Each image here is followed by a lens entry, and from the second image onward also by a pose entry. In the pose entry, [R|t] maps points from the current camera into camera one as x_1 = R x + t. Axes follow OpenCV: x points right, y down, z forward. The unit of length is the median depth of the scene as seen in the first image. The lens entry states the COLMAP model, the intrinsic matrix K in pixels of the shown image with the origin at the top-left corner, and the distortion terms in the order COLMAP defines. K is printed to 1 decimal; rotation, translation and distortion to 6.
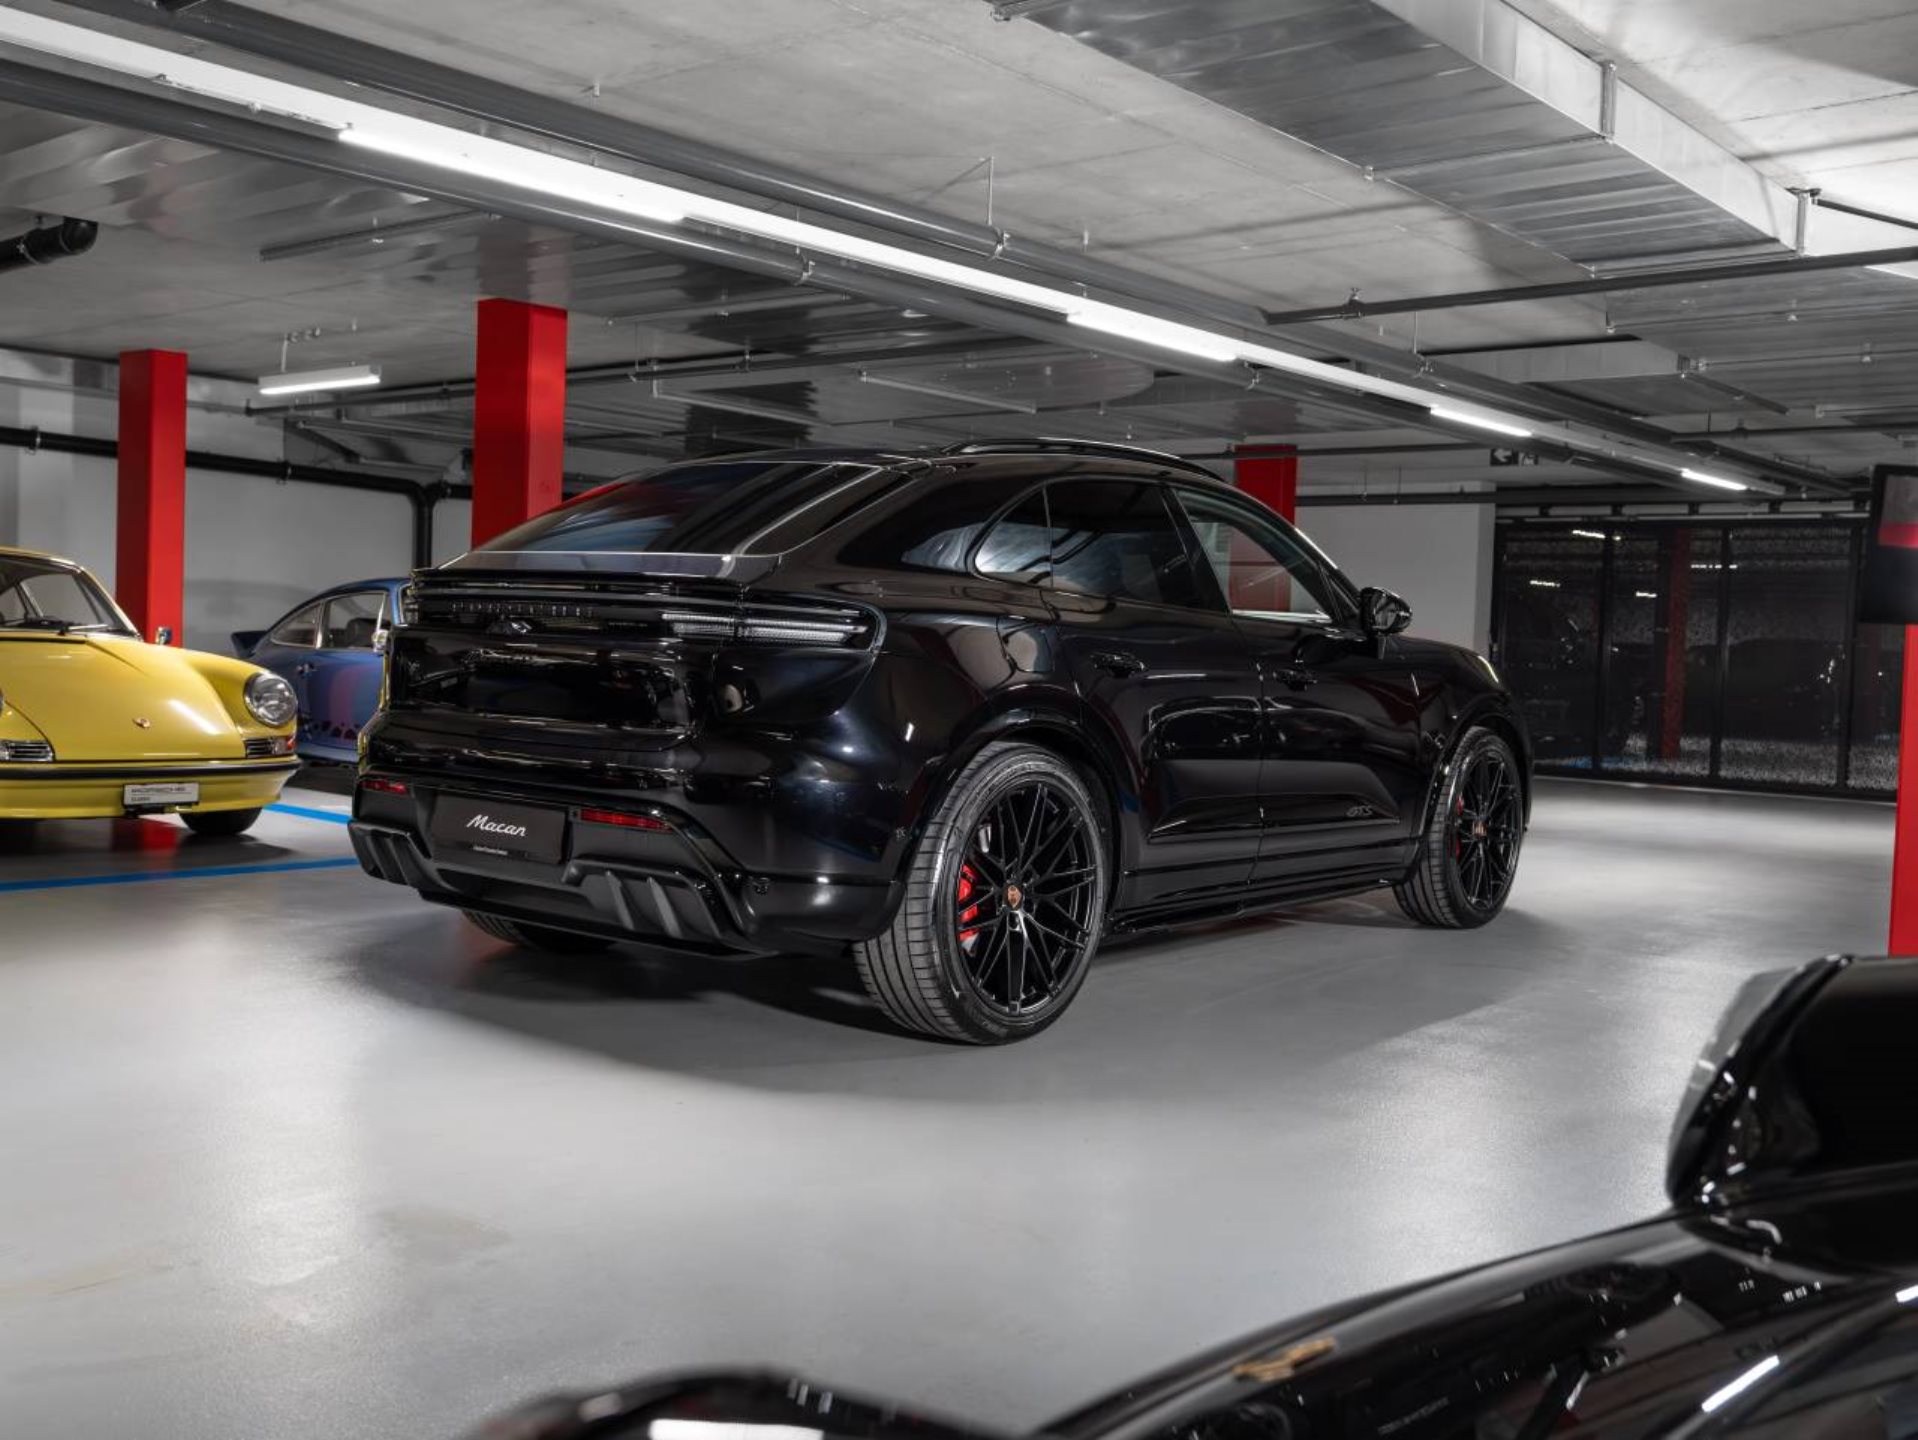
lens RADIAL K [[1890.5, 0, 920.7], [0, 1890.5, 712.7], [0, 0, 1]] dist [0.010949, -0.014616]
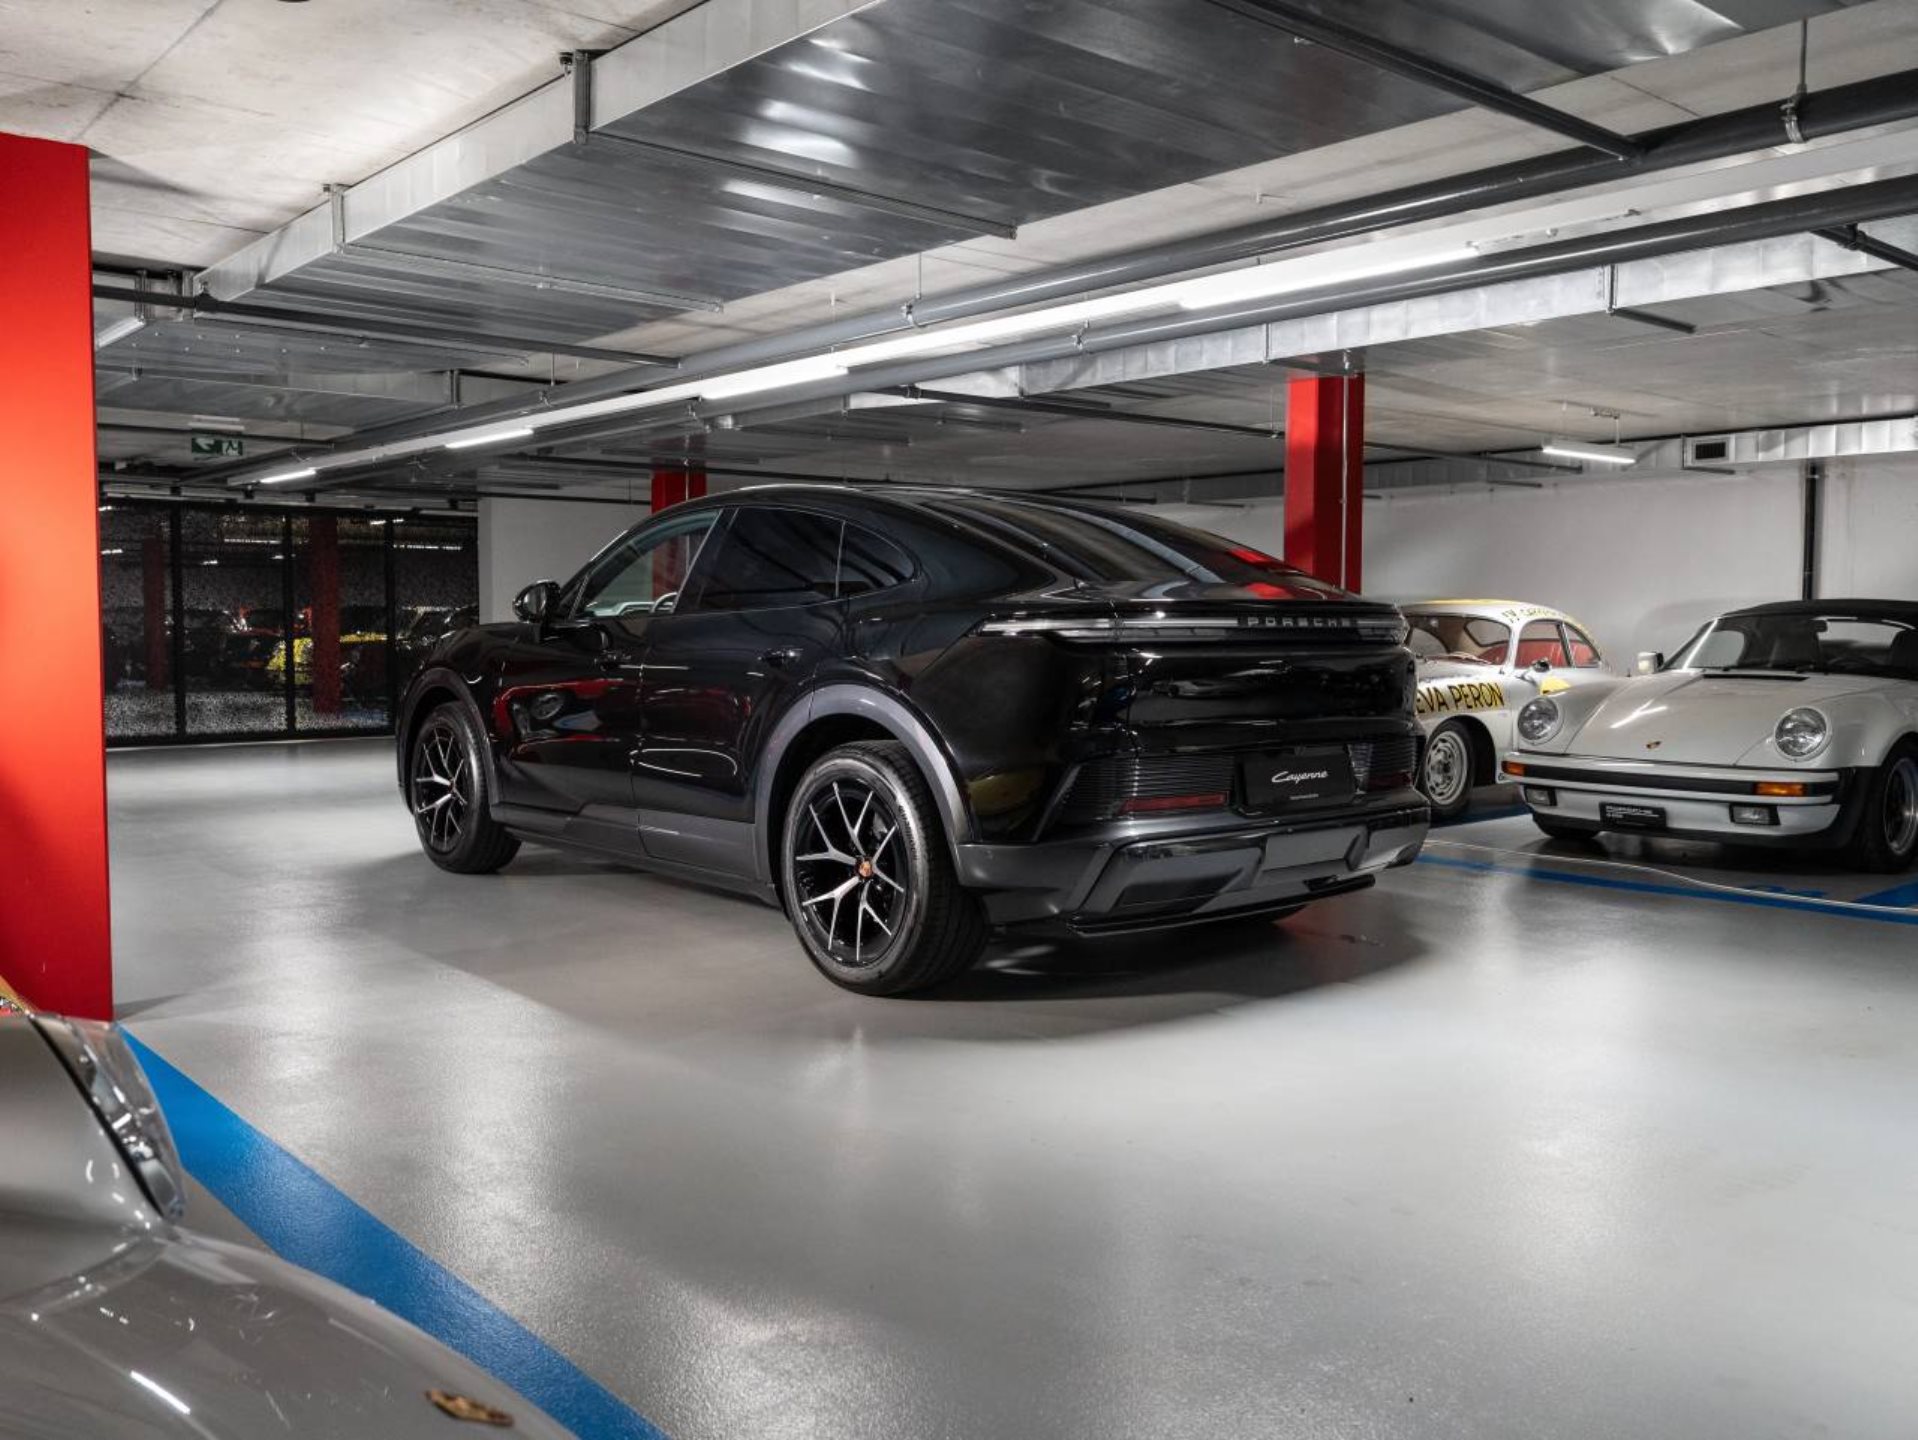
lens RADIAL K [[1647.0, 0, 967.9], [0, 1647.0, 715.9], [0, 0, 1]] dist [-0.000648, 0.000986]
pose [[0.141822, -0.098715, 0.984958, -0.588821], [0.041501, 0.994733, 0.093720, -0.060267], [-0.989022, 0.027585, 0.145172, 0.507916]]
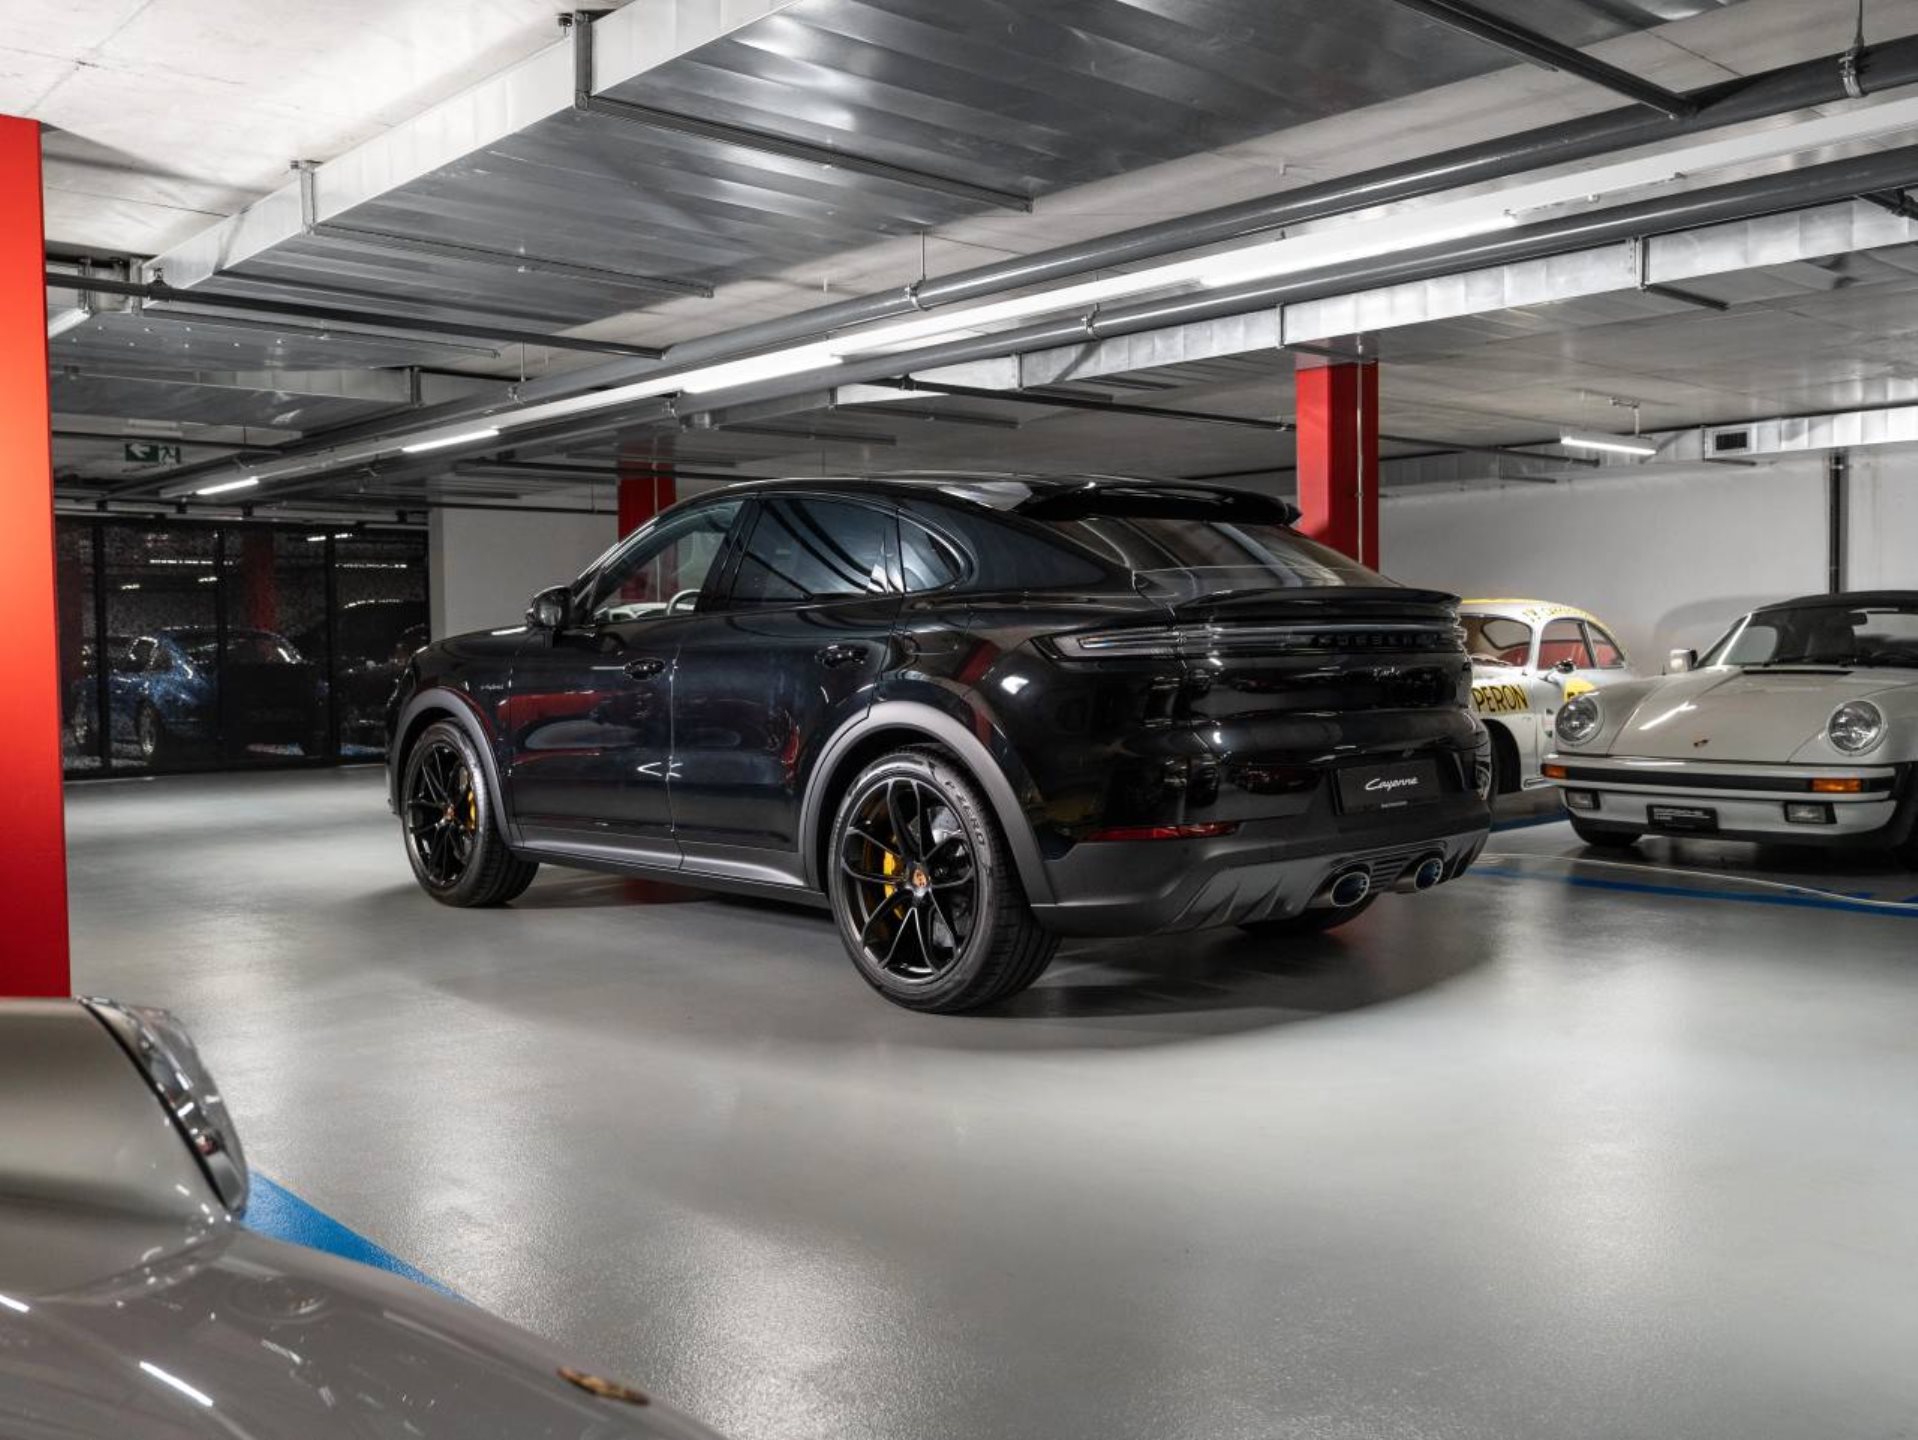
lens RADIAL K [[1752.6, 0, 979.1], [0, 1752.6, 718.1], [0, 0, 1]] dist [-0.000279, -0.000008]
pose [[0.109269, -0.082112, 0.990615, -0.595493], [0.055649, 0.995525, 0.076380, -0.049306], [-0.992453, 0.046781, 0.113349, 0.530154]]
